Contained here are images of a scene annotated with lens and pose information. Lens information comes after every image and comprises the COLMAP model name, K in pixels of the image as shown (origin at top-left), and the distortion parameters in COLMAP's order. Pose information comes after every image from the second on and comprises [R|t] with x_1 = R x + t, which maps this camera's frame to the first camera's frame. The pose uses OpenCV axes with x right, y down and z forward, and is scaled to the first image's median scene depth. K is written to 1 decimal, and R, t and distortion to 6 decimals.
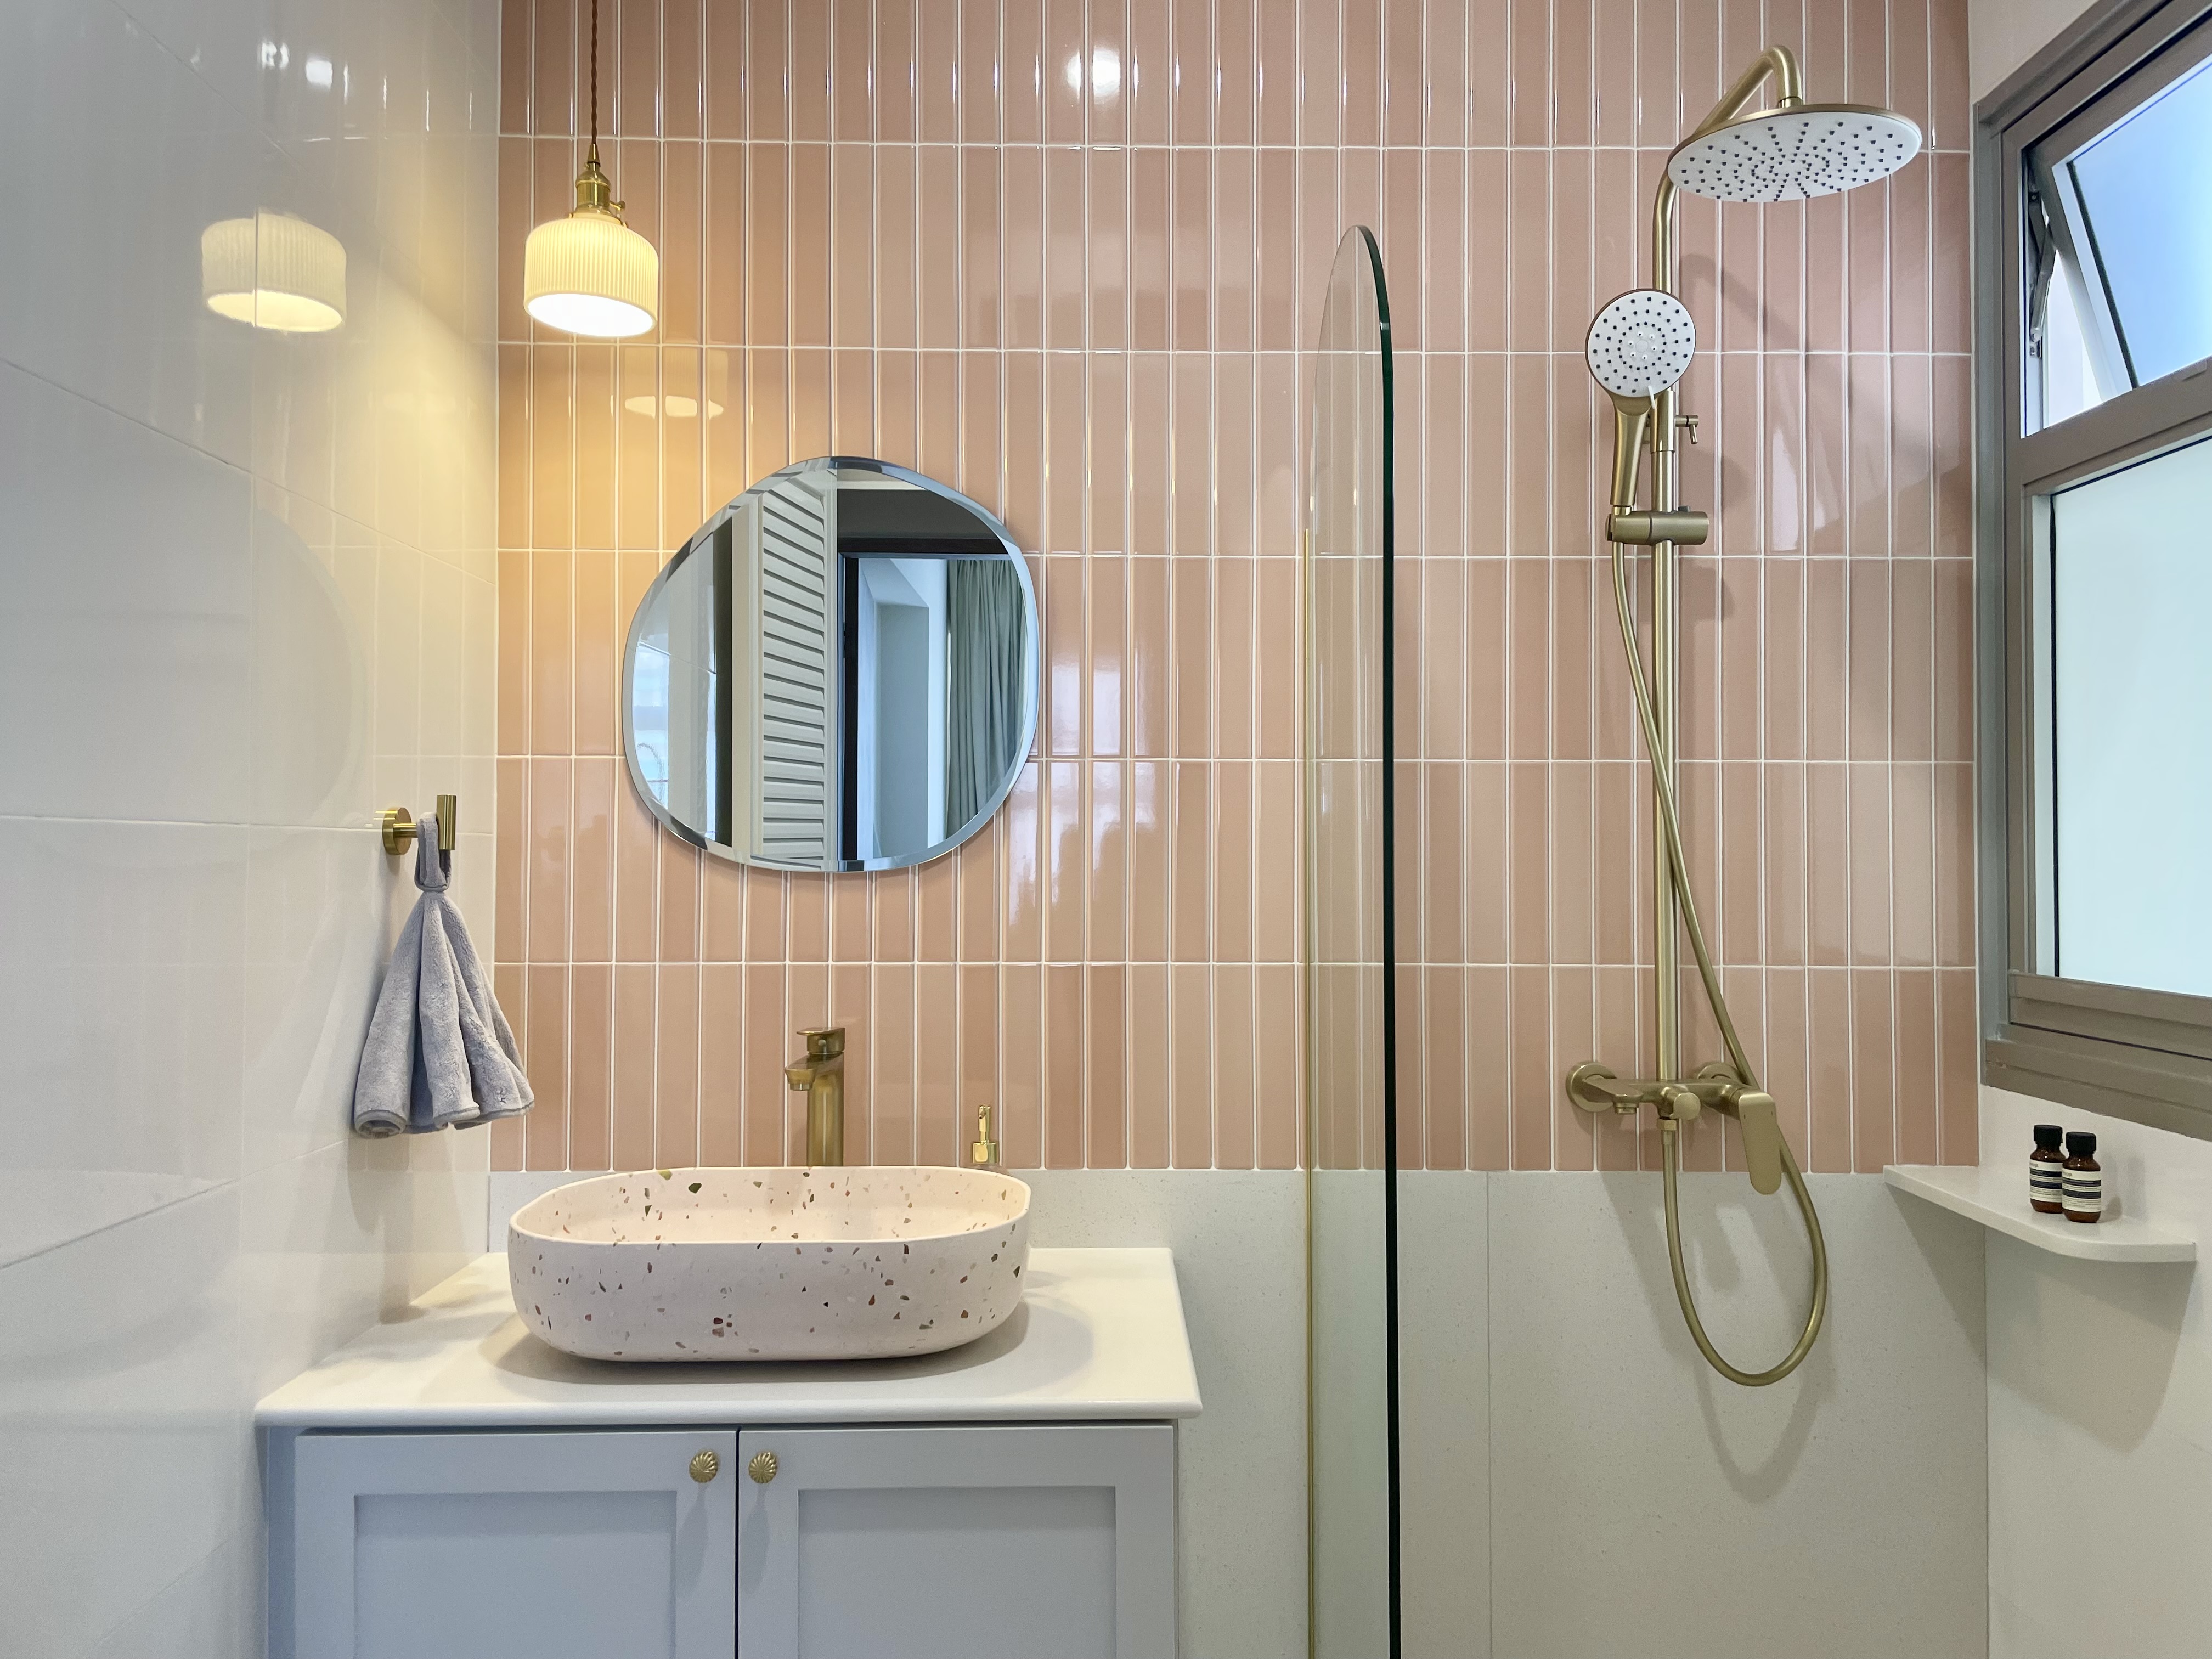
lens RADIAL K [[1681.0, 0, 1115.3], [0, 1681.0, 831.1], [0, 0, 1]] dist [0.033158, -0.029025]
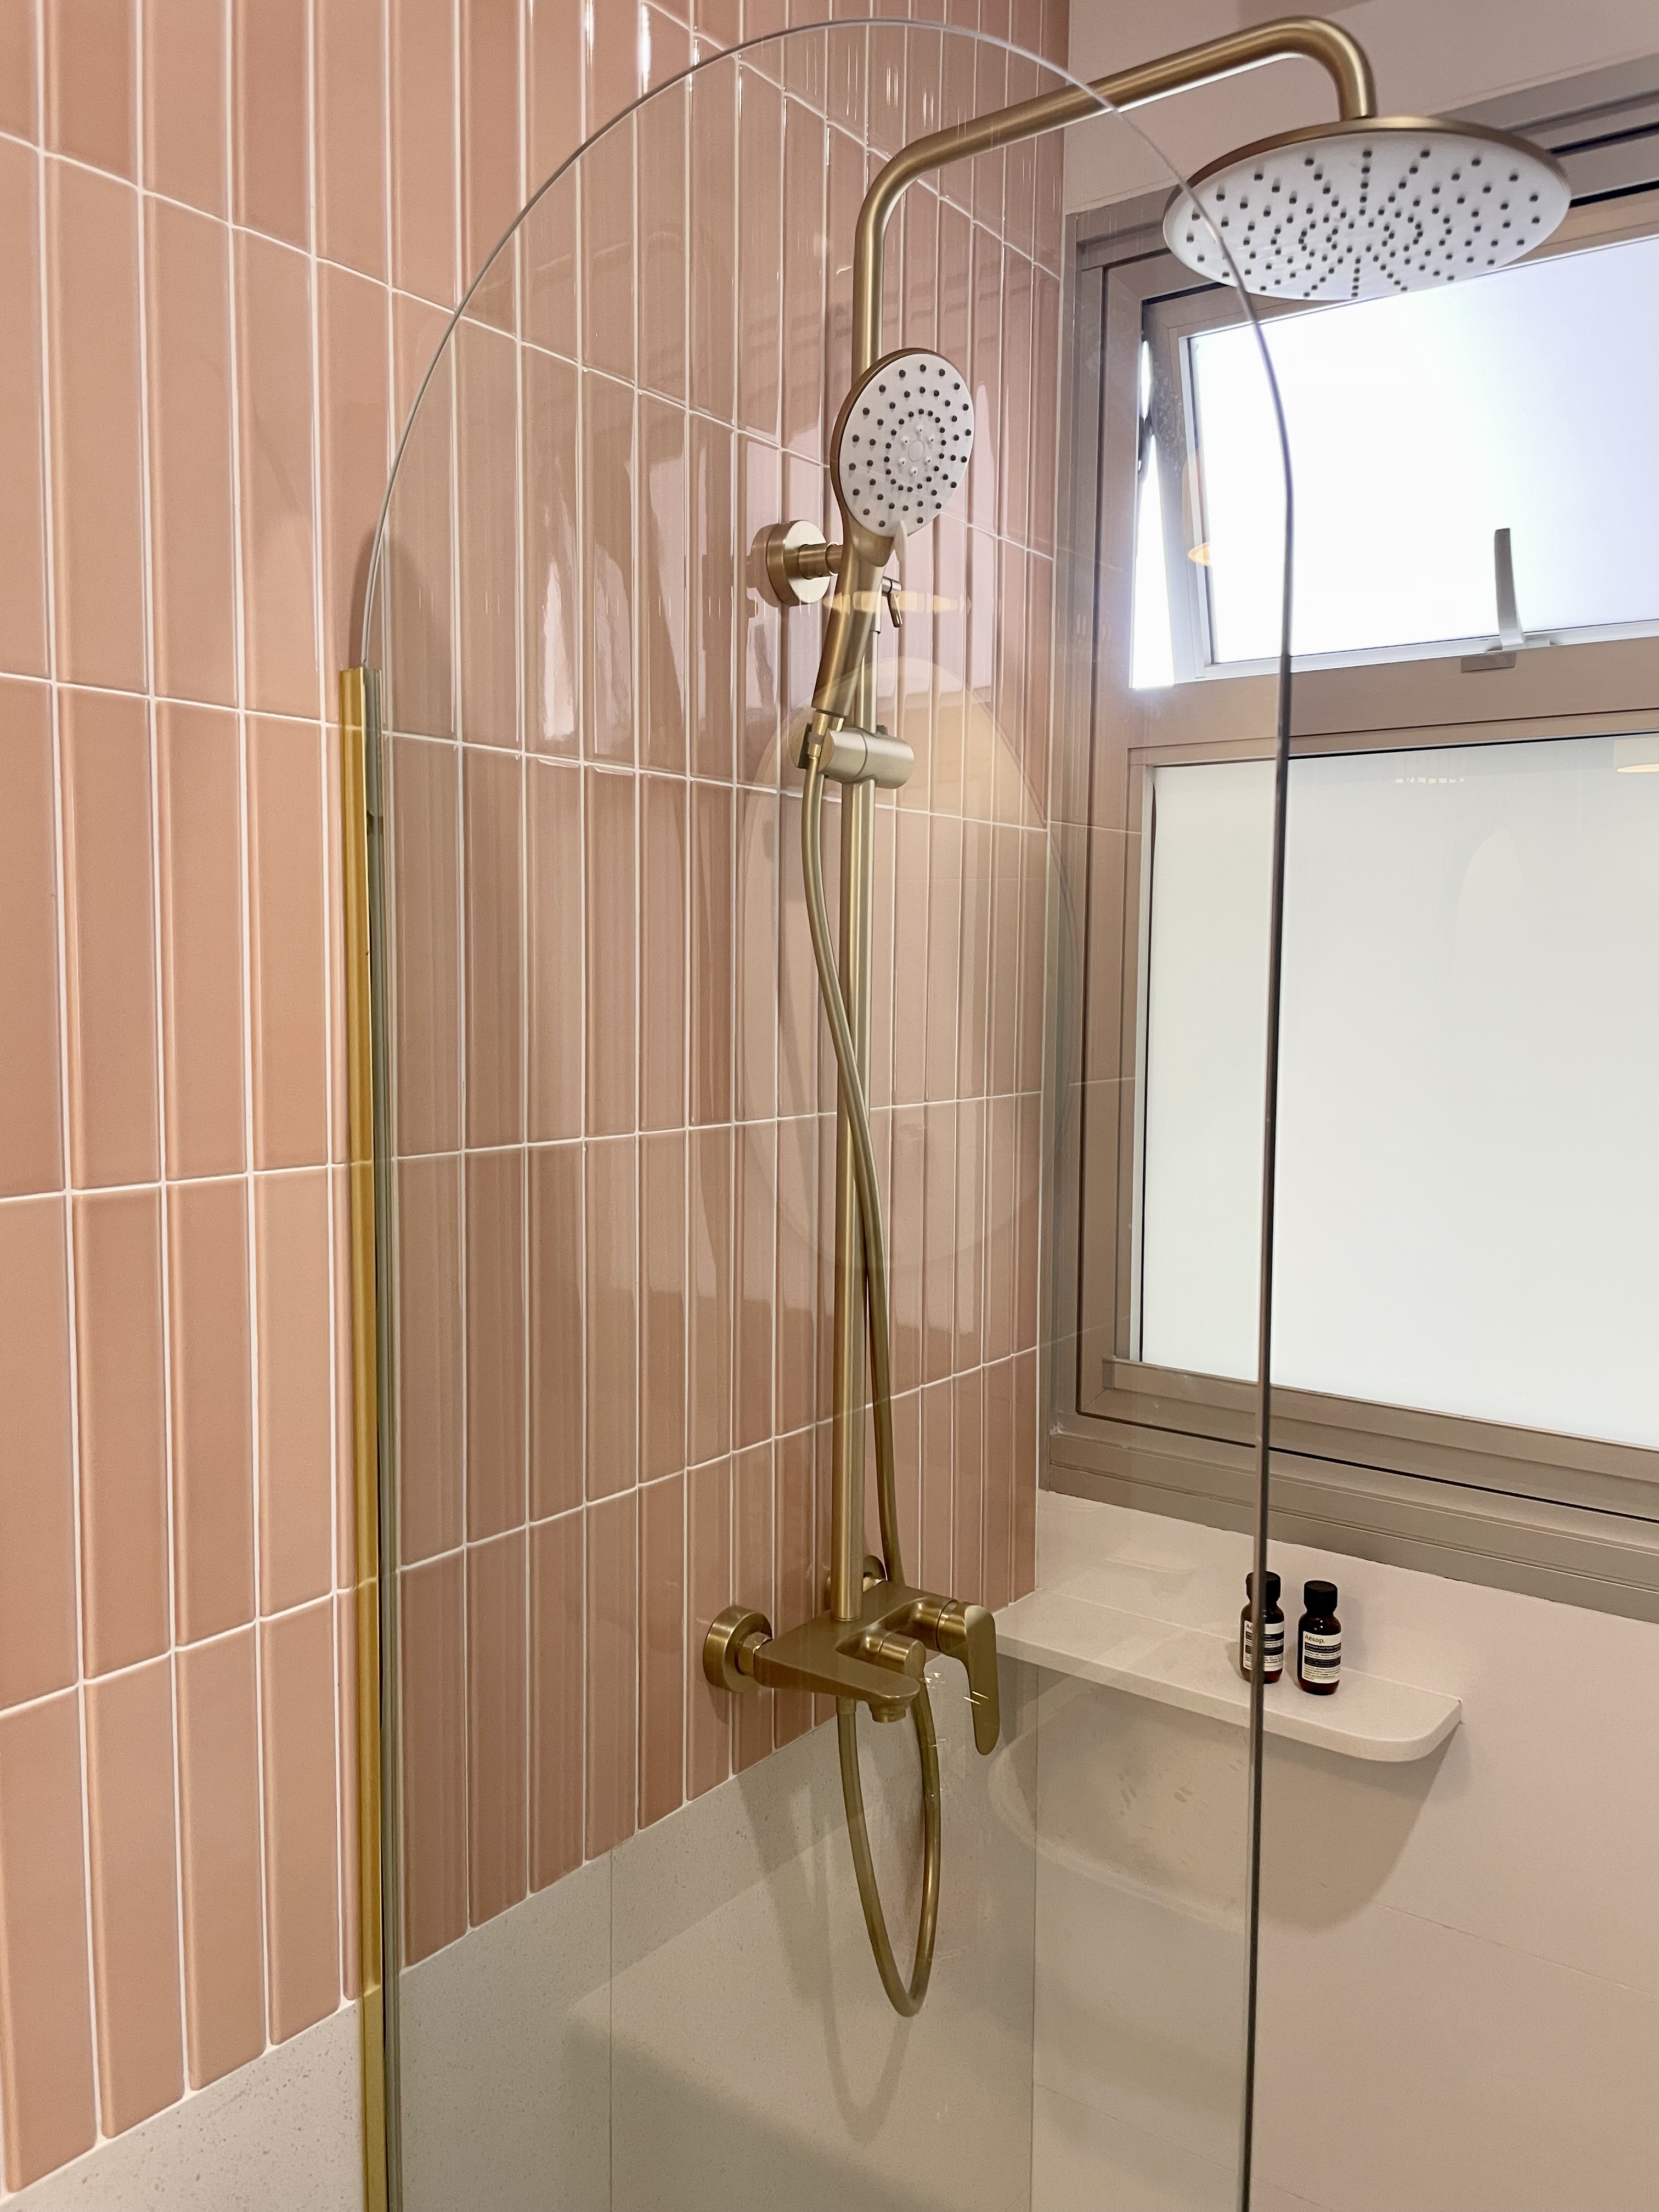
lens RADIAL K [[1681.0, 0, 831.6], [0, 1681.0, 1104.0], [0, 0, 1]] dist [0.033158, -0.029025]
pose [[0.621508, -0.054870, 0.781484, -0.198004], [-0.022359, 0.995895, 0.087706, -0.120380], [-0.783089, -0.071983, 0.617730, 0.700547]]
